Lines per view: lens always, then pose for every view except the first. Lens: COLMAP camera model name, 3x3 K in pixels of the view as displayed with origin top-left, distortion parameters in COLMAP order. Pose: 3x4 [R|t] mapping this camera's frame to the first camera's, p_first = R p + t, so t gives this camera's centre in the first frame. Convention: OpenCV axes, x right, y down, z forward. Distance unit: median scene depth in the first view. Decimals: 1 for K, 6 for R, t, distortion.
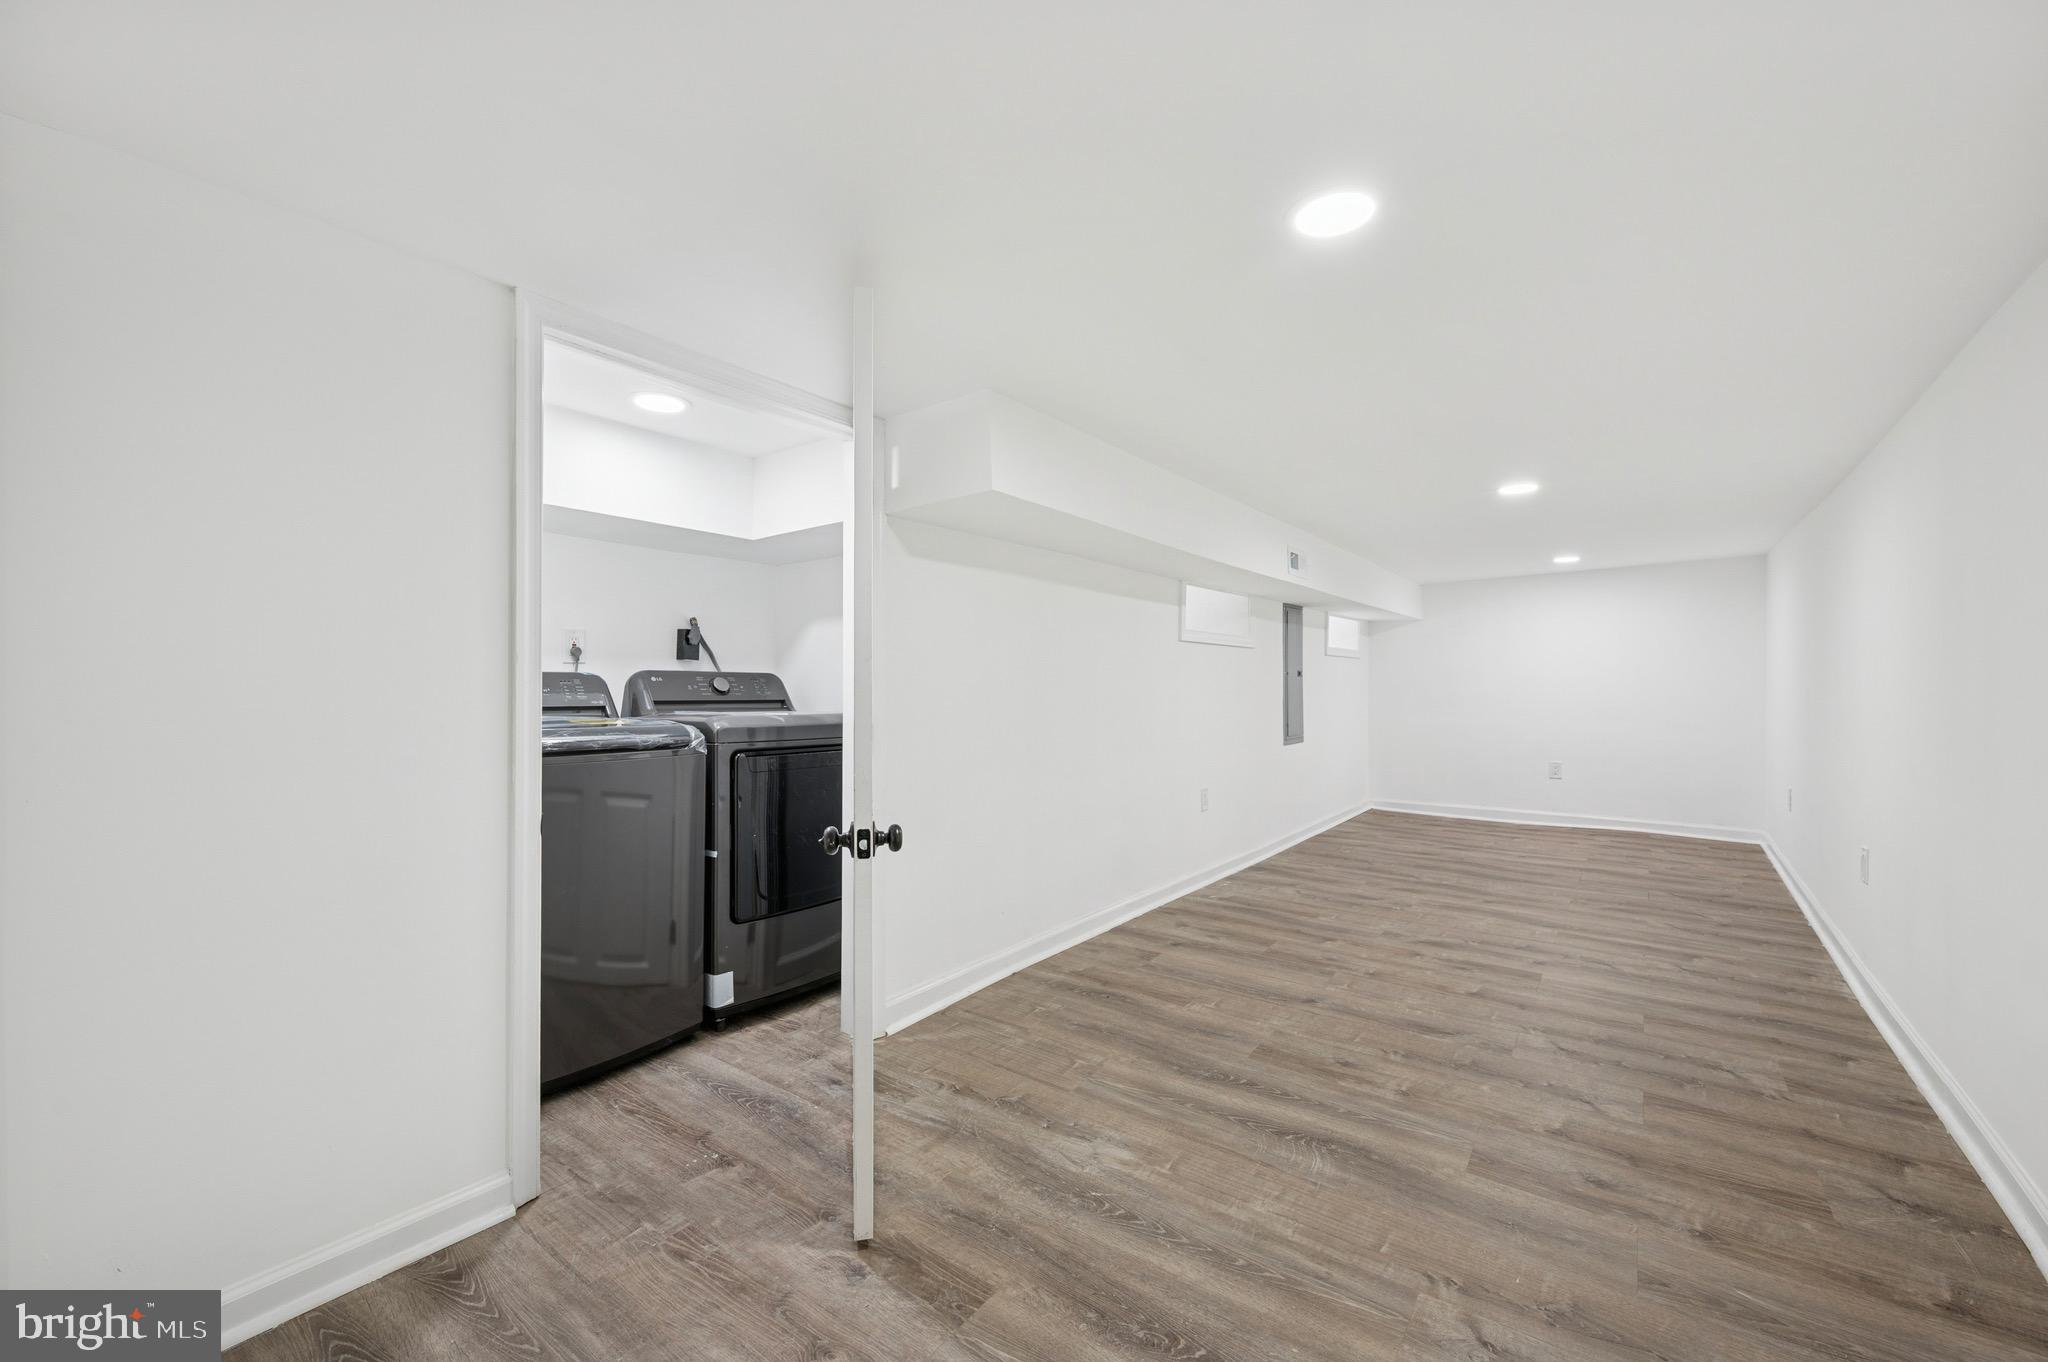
lens RADIAL K [[824.1, 0, 1017.5], [0, 824.1, 679.7], [0, 0, 1]] dist [0.000284, 0.000650]
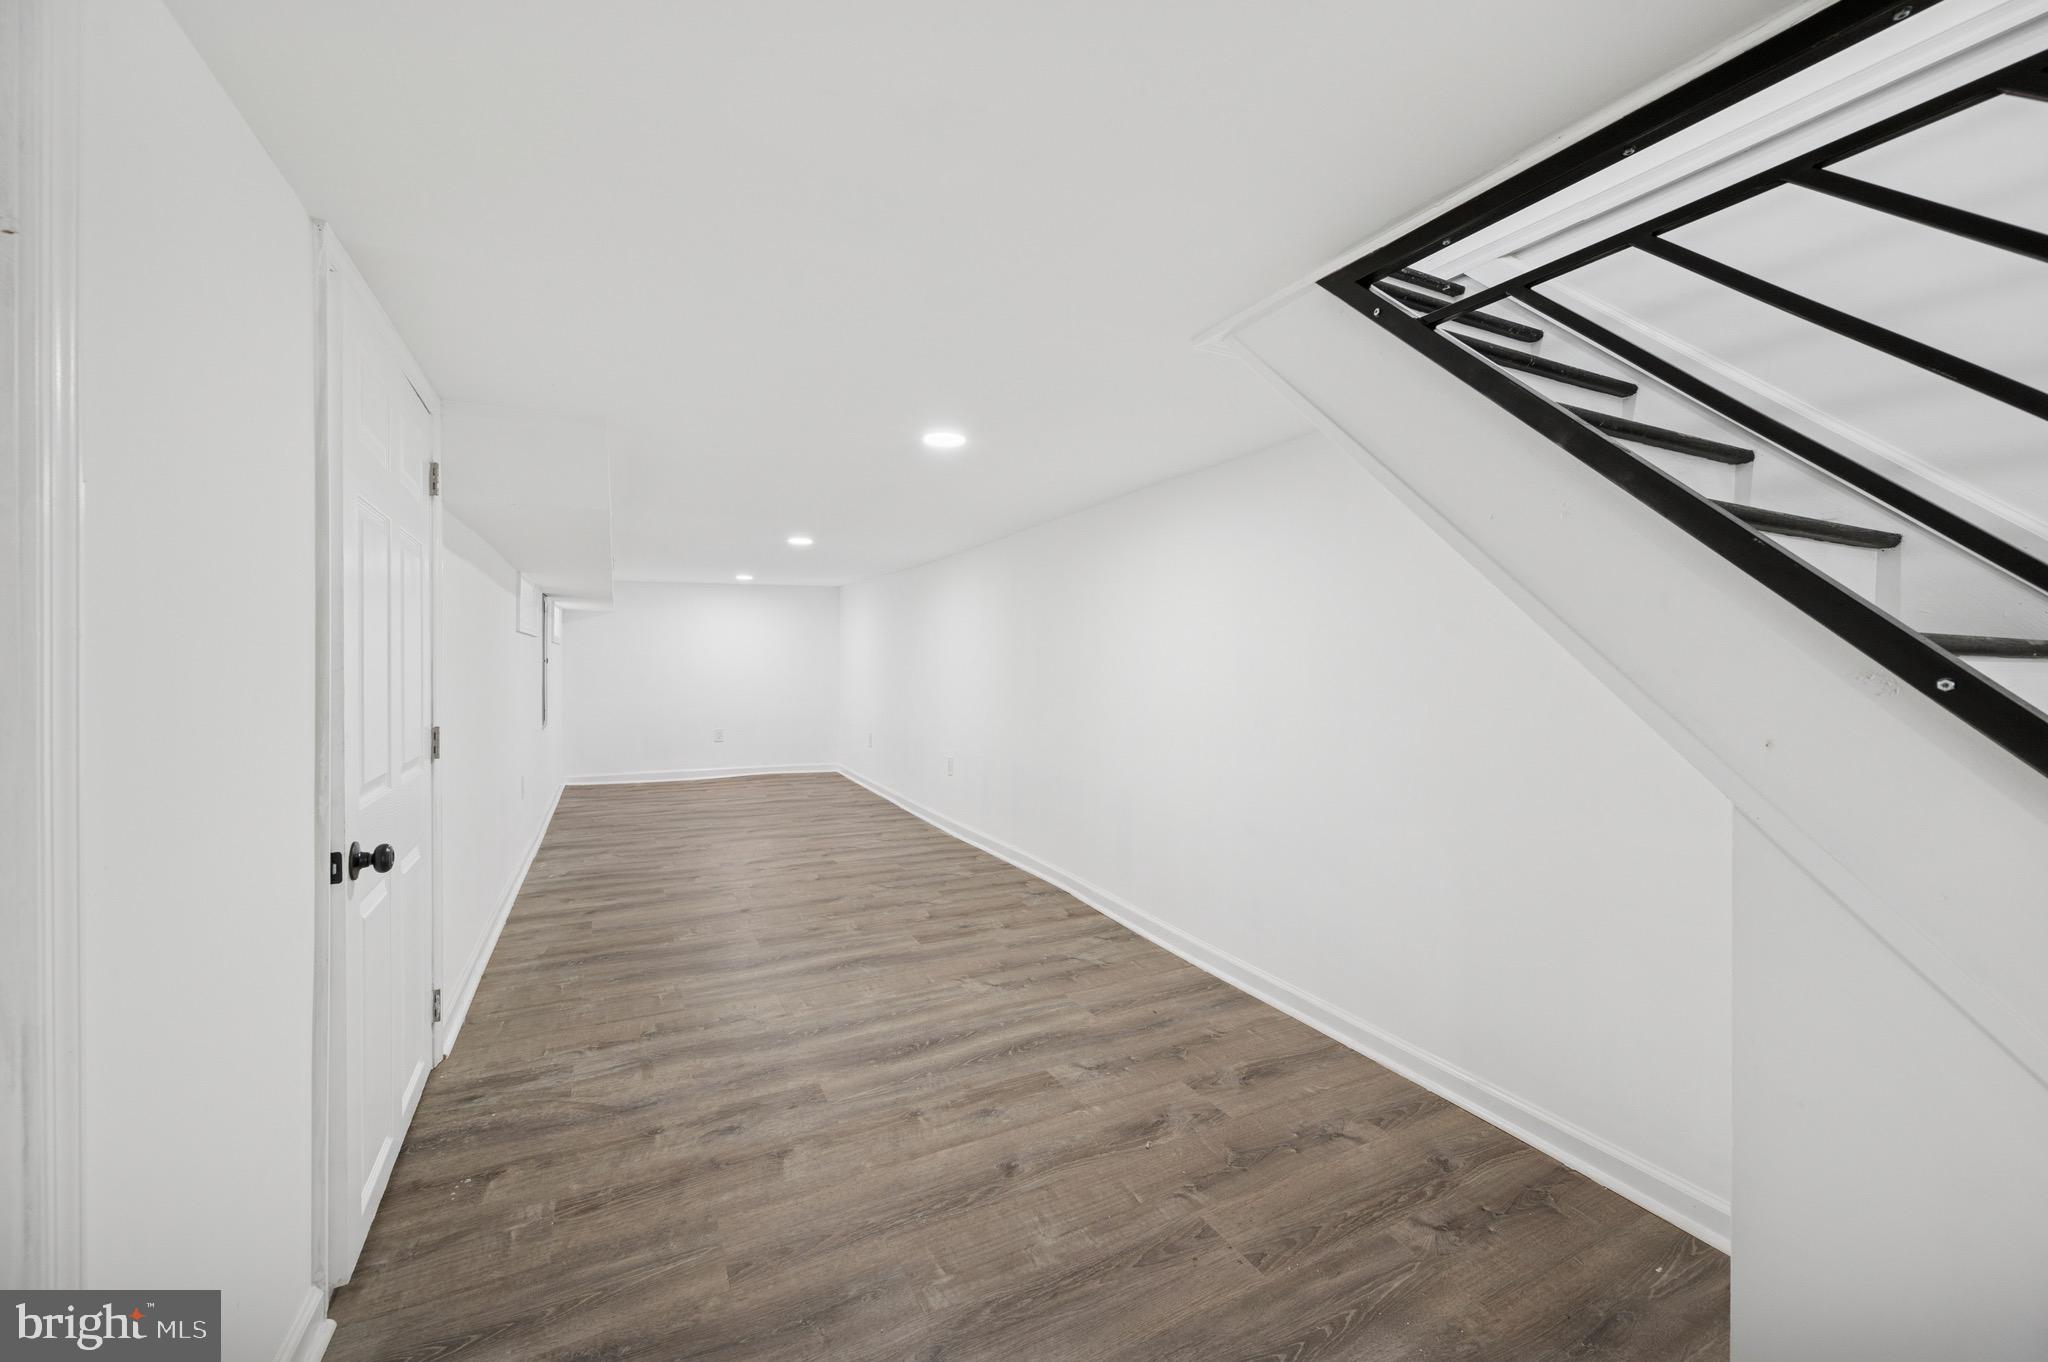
lens RADIAL K [[824.1, 0, 1030.2], [0, 824.1, 675.7], [0, 0, 1]] dist [0.000284, 0.000650]
pose [[0.428171, -0.012196, 0.903615, -0.814455], [-0.010055, 0.999783, 0.018258, -0.032768], [-0.903642, -0.016904, 0.427956, 0.000301]]
